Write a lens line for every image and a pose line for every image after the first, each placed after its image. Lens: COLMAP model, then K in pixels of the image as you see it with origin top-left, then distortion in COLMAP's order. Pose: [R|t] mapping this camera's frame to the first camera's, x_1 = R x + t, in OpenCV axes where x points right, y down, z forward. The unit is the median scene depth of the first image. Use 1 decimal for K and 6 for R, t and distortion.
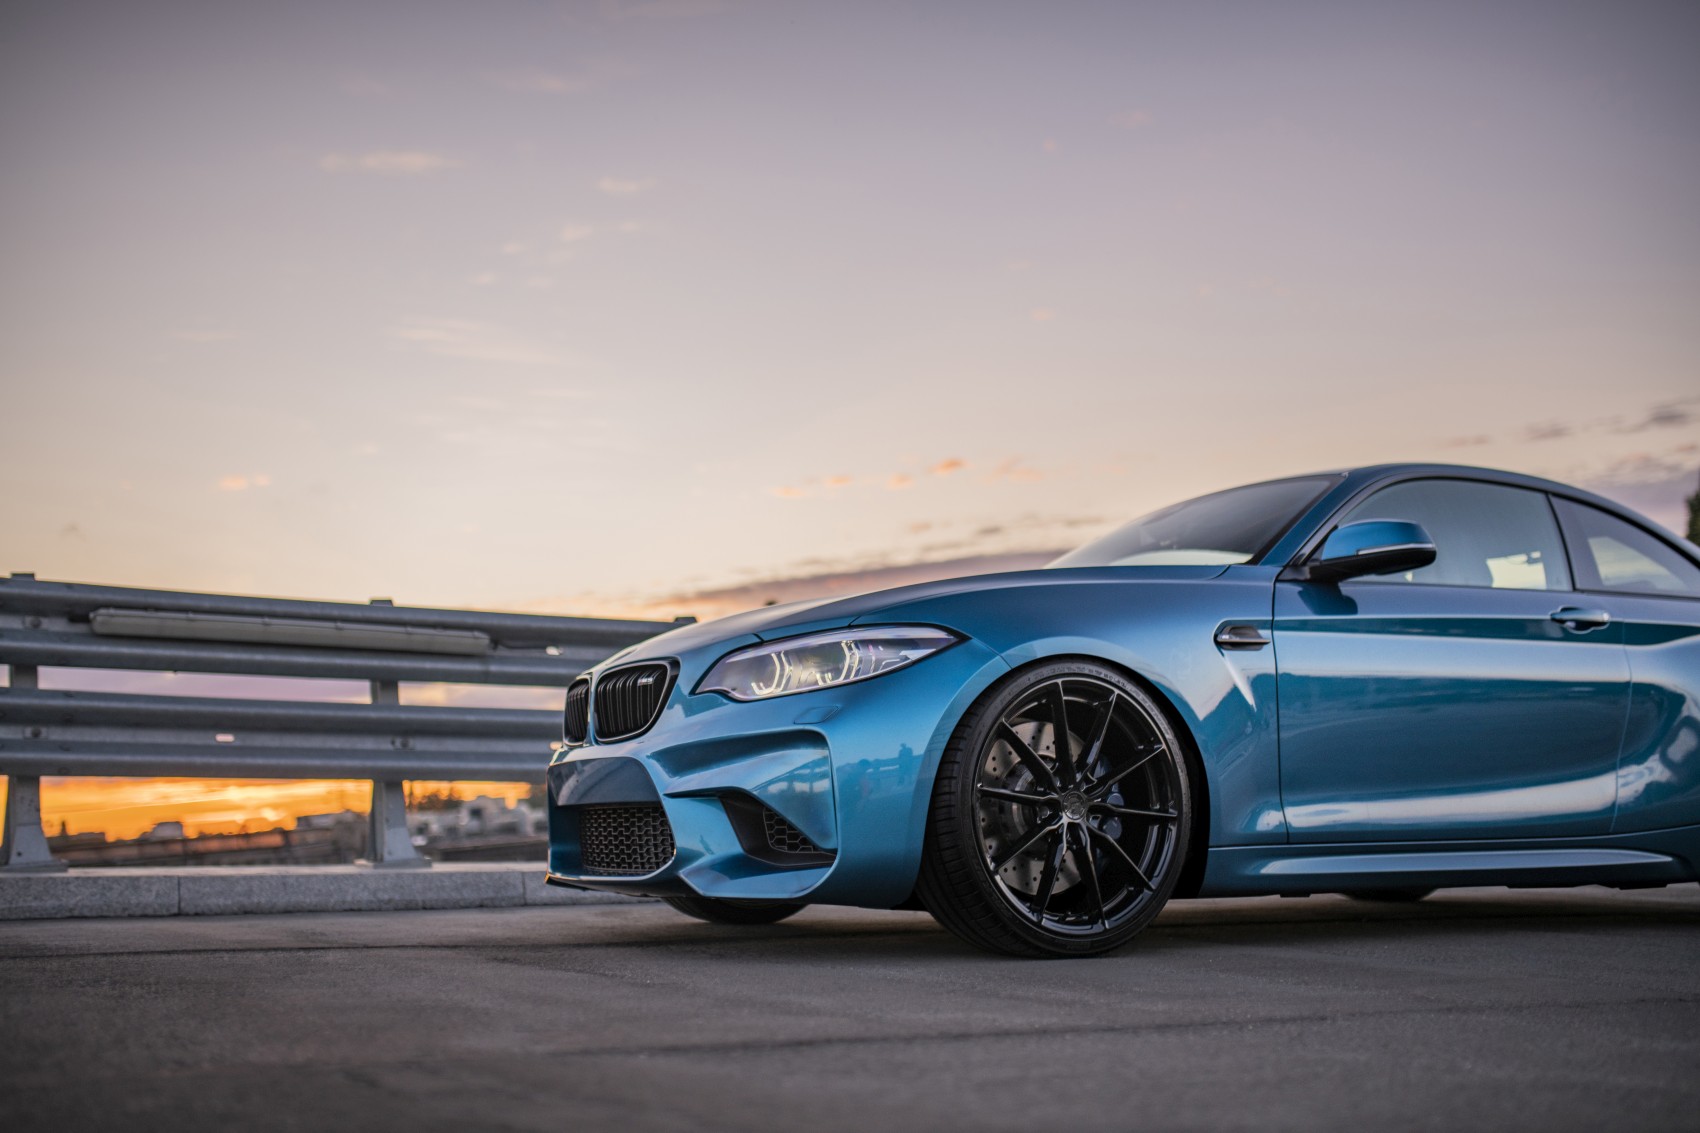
lens RADIAL K [[1721.1, 0, 848.5], [0, 1721.1, 529.0], [0, 0, 1]] dist [-0.020238, 0.000683]
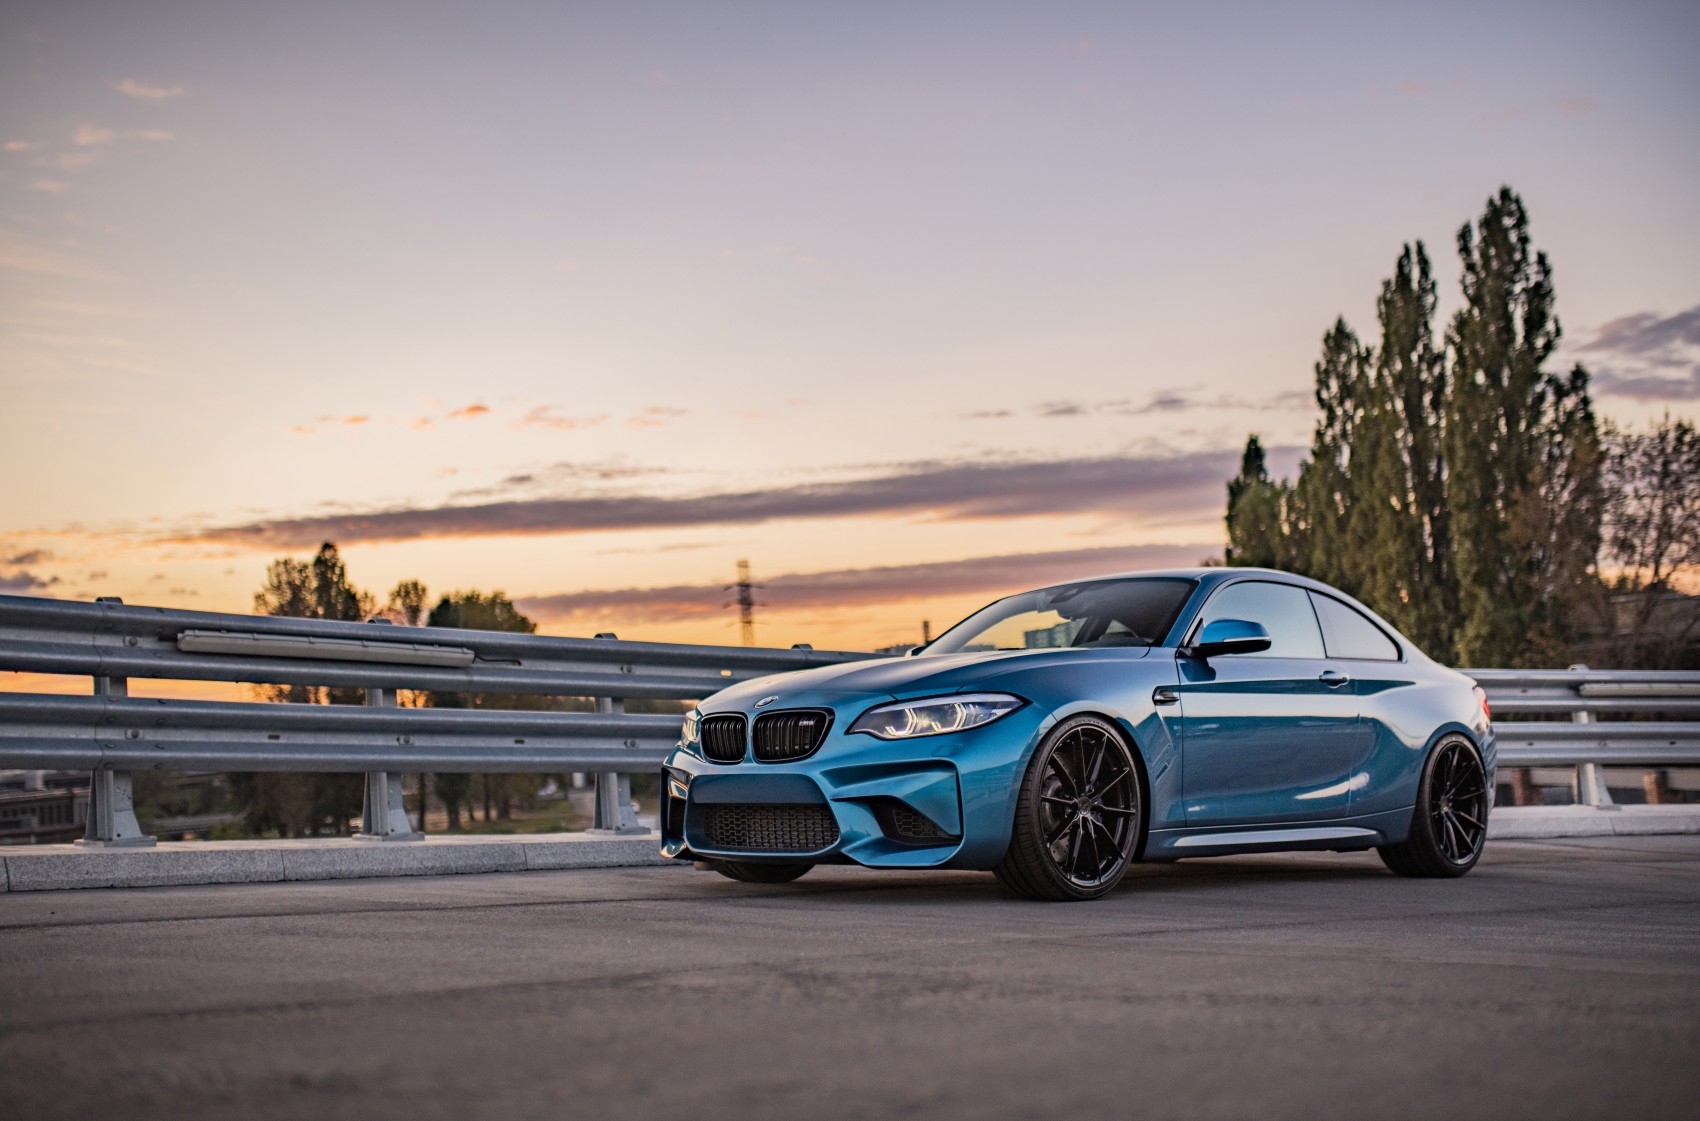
lens RADIAL K [[1727.8, 0, 850.0], [0, 1727.8, 560.5], [0, 0, 1]] dist [-0.028797, -0.002141]
pose [[0.965202, 0.035664, 0.259060, -0.488701], [-0.046948, 0.998193, 0.037498, -0.114419], [-0.257255, -0.048355, 0.965133, -0.471013]]
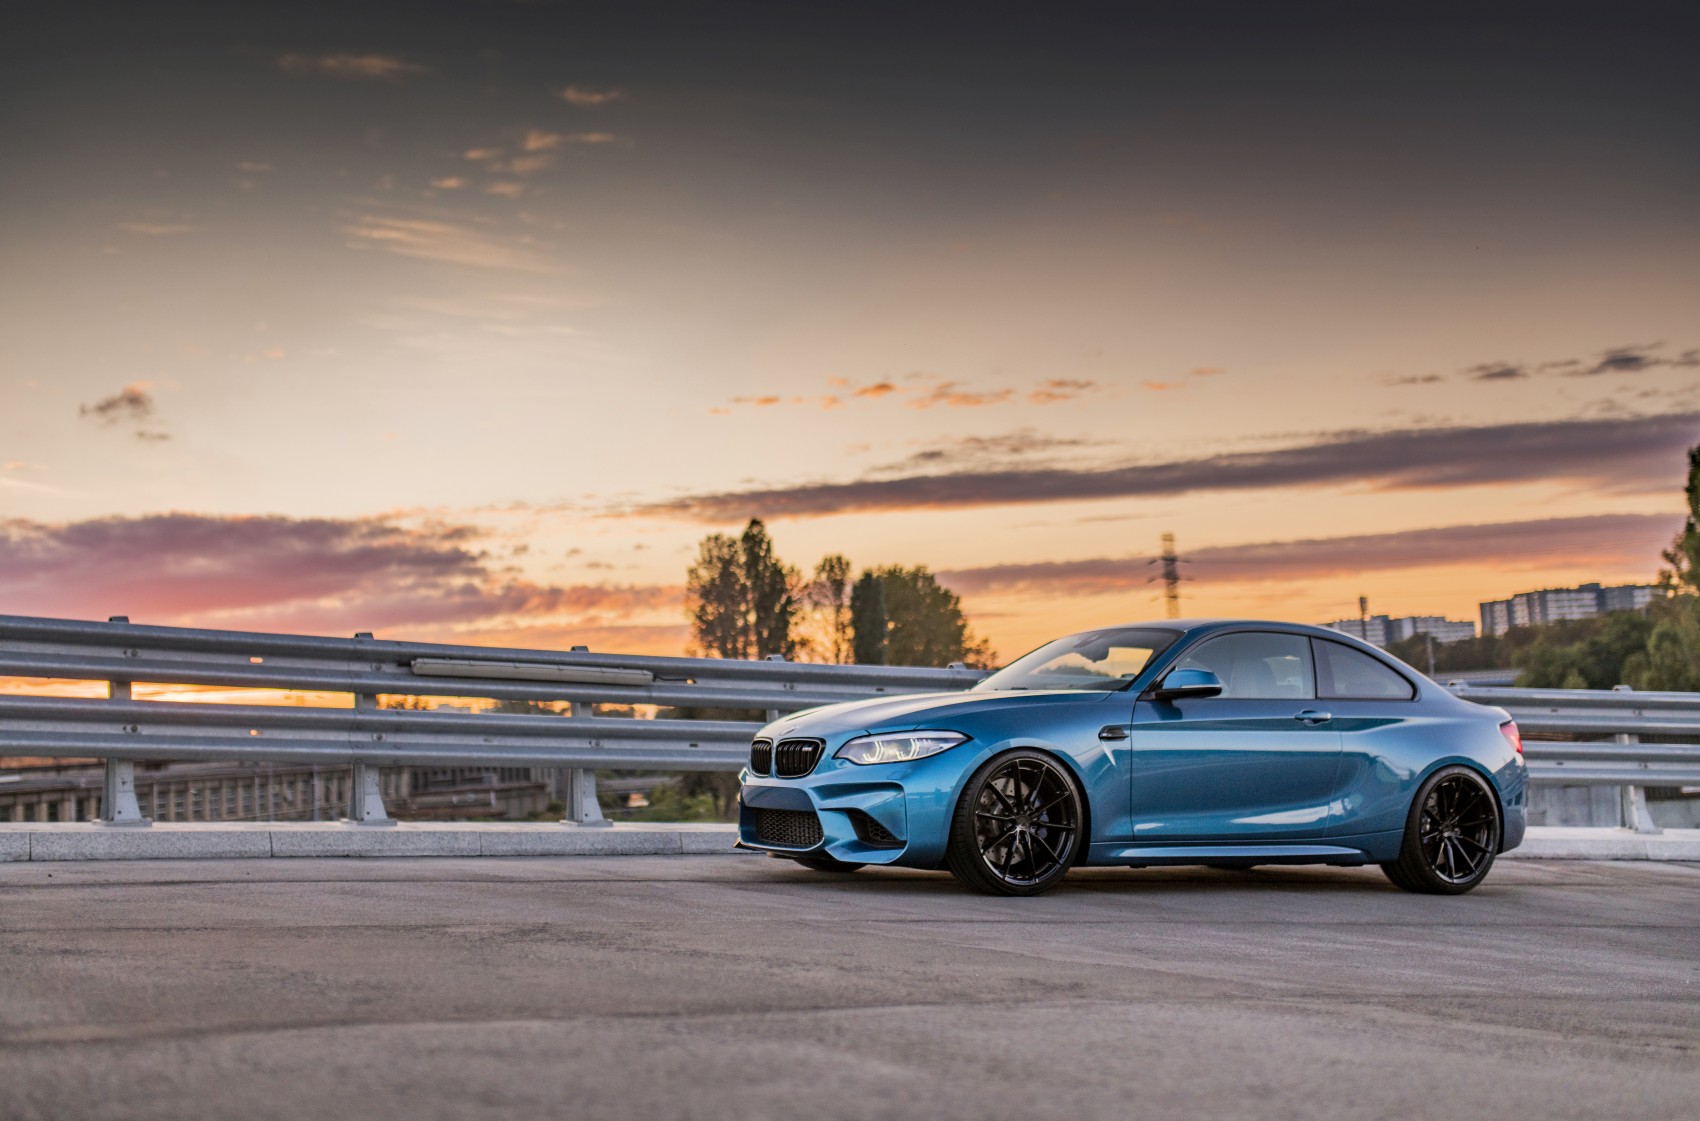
lens RADIAL K [[1793.2, 0, 850.0], [0, 1793.2, 560.5], [0, 0, 1]] dist [0.012985, 0.002843]
pose [[0.999456, 0.031203, 0.010651, -0.099622], [-0.031841, 0.997300, 0.066171, -0.266625], [-0.008558, -0.066474, 0.997751, -1.036249]]
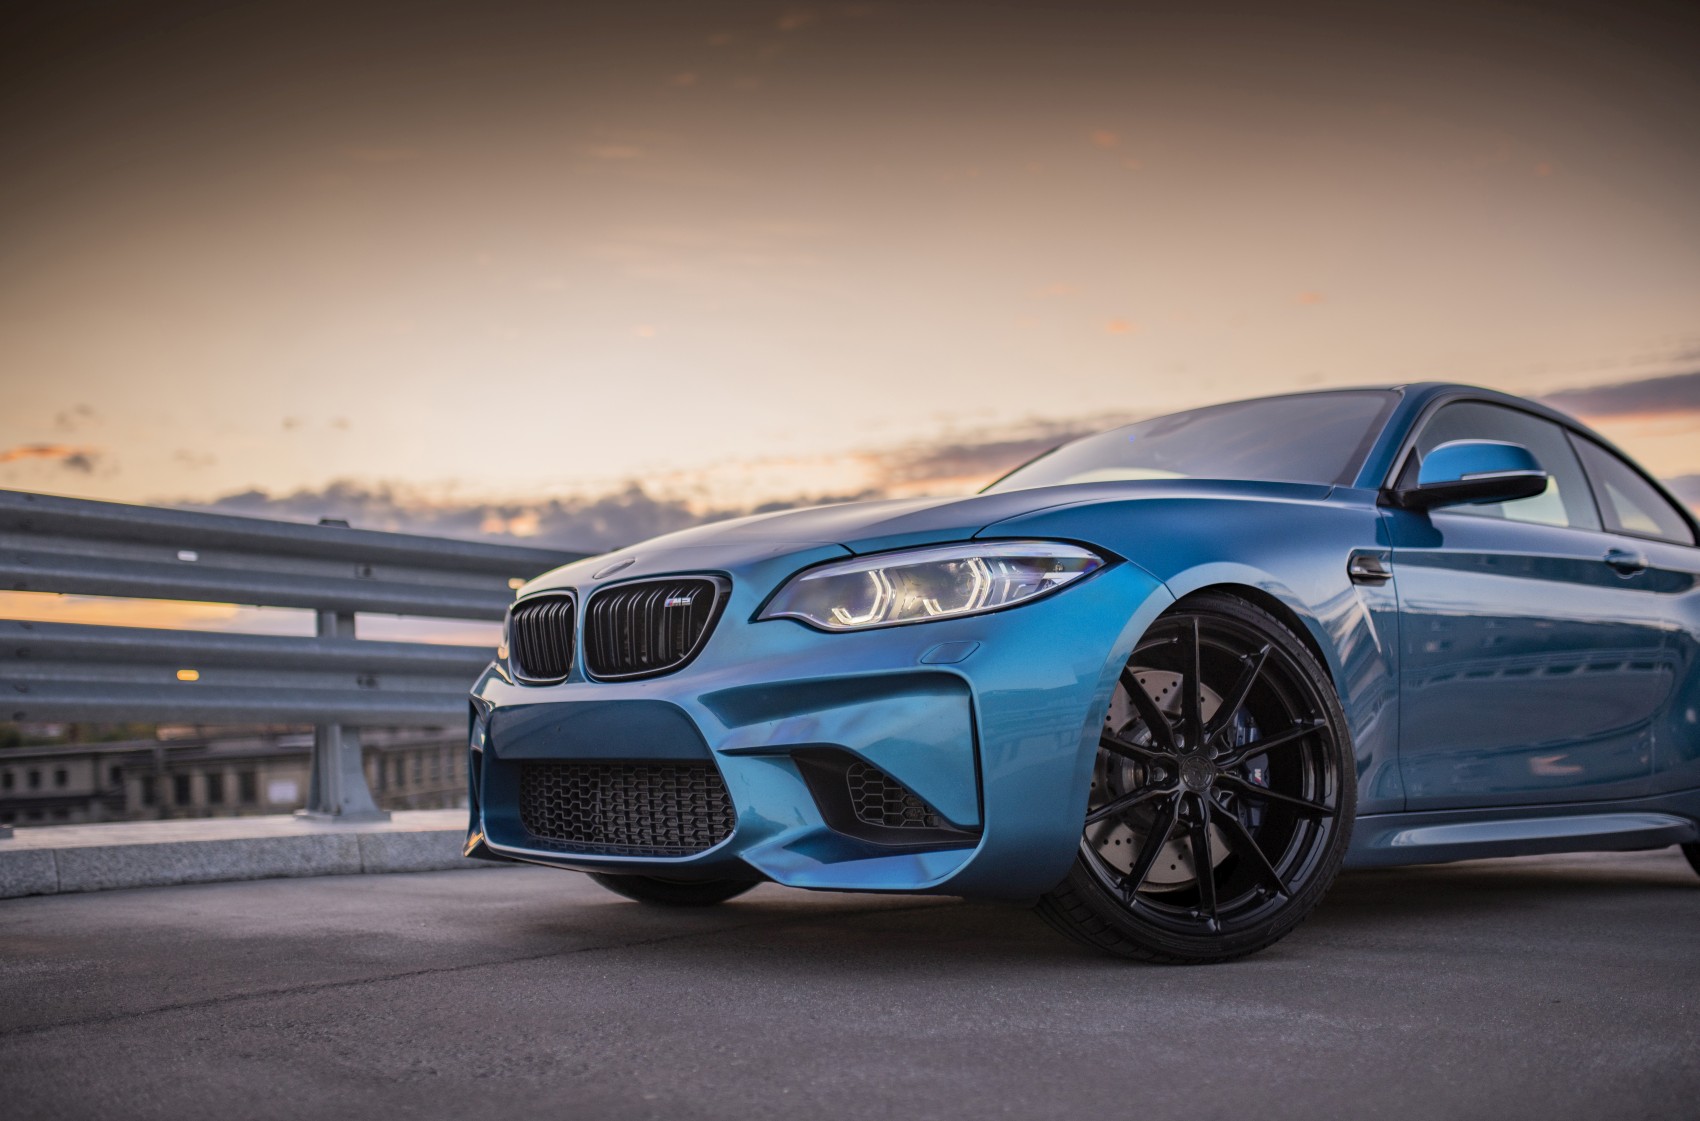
lens RADIAL K [[1727.8, 0, 850.0], [0, 1727.8, 560.5], [0, 0, 1]] dist [-0.028797, -0.002141]
pose [[0.974279, 0.034169, 0.222738, -0.219958], [-0.047484, 0.997373, 0.054699, 0.025201], [-0.220284, -0.063869, 0.973343, 0.243744]]
